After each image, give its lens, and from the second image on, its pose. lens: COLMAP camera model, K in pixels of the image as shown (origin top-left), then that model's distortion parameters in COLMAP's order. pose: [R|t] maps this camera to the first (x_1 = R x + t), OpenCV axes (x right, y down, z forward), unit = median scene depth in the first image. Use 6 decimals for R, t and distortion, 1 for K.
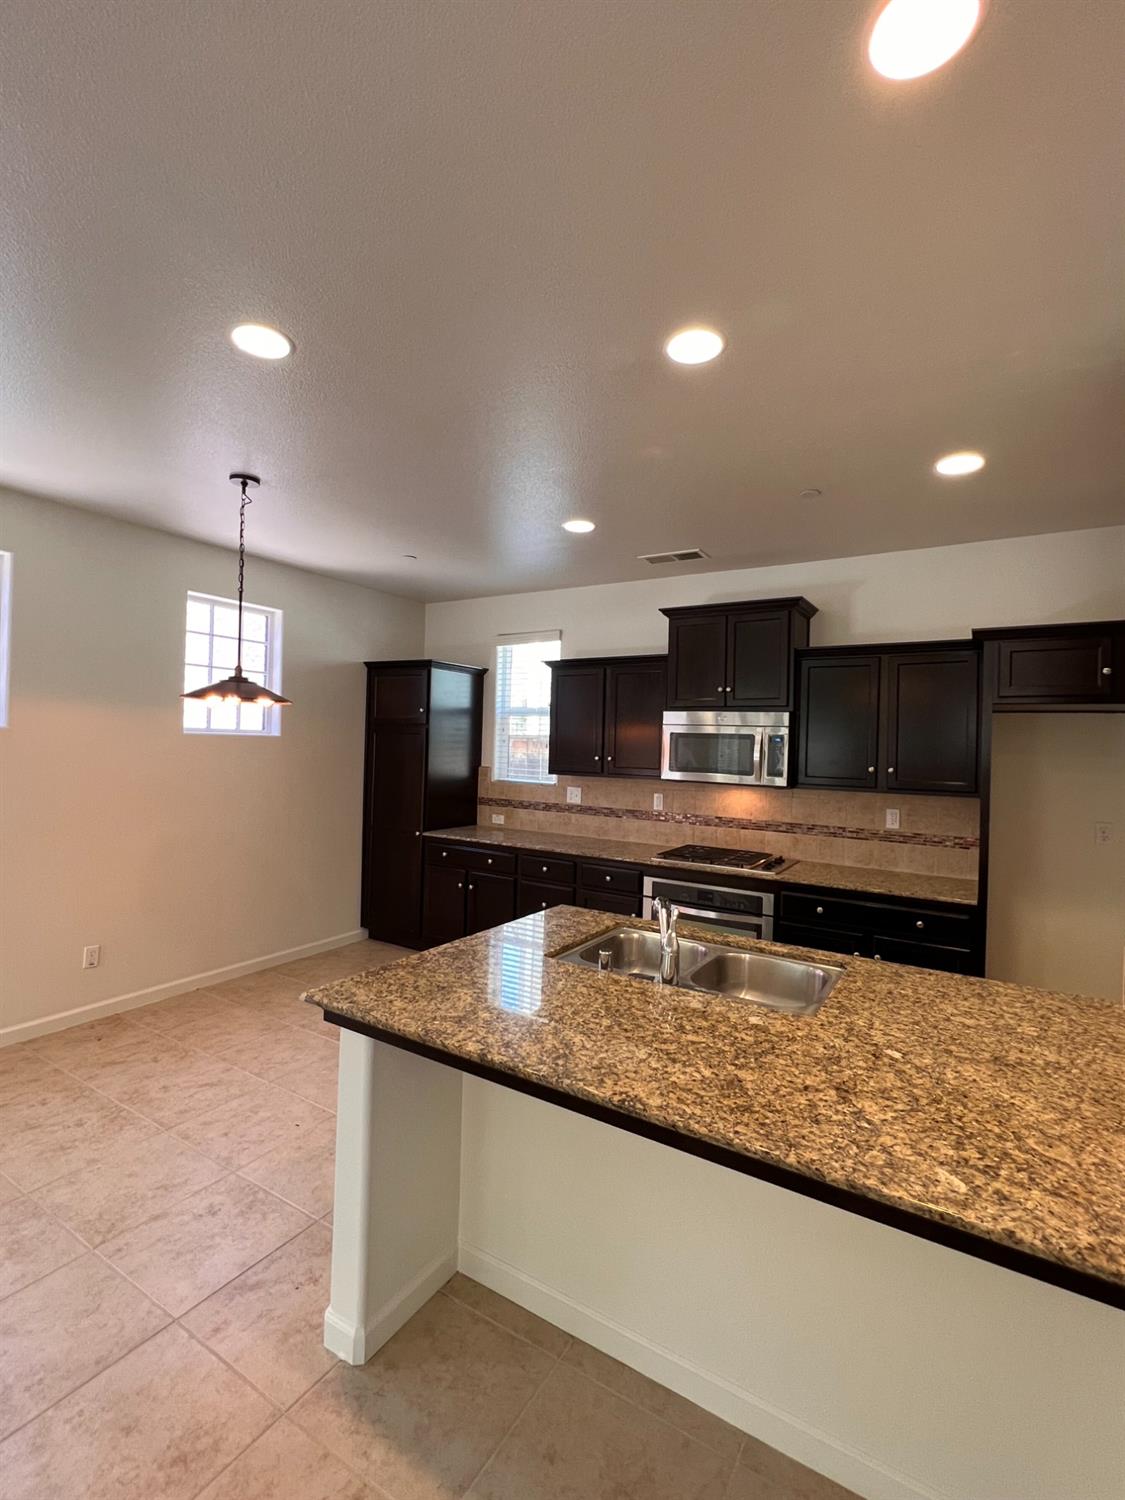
lens RADIAL K [[680.4, 0, 564.7], [0, 680.4, 740.5], [0, 0, 1]] dist [-0.001547, 0.000384]
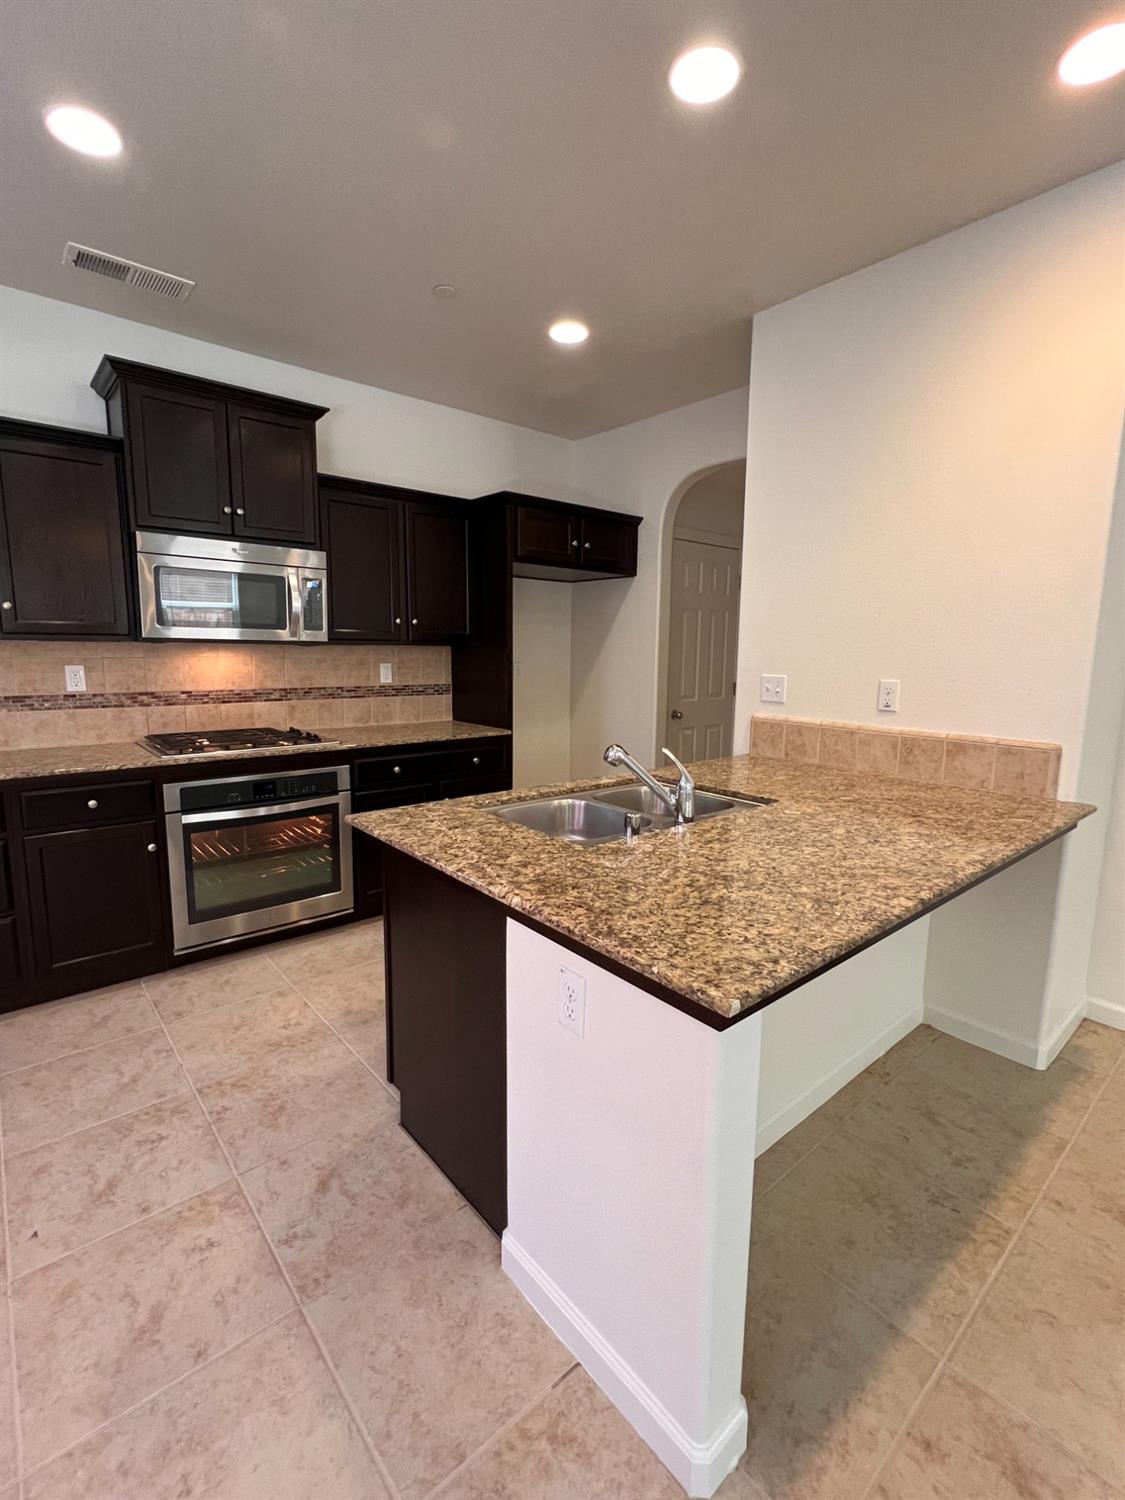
lens RADIAL K [[680.4, 0, 565.3], [0, 680.4, 746.0], [0, 0, 1]] dist [-0.001547, 0.000384]
pose [[0.304398, -0.162349, 0.938608, -0.388619], [-0.011630, 0.984662, 0.174086, 0.043124], [-0.952474, -0.063907, 0.297841, 0.438426]]
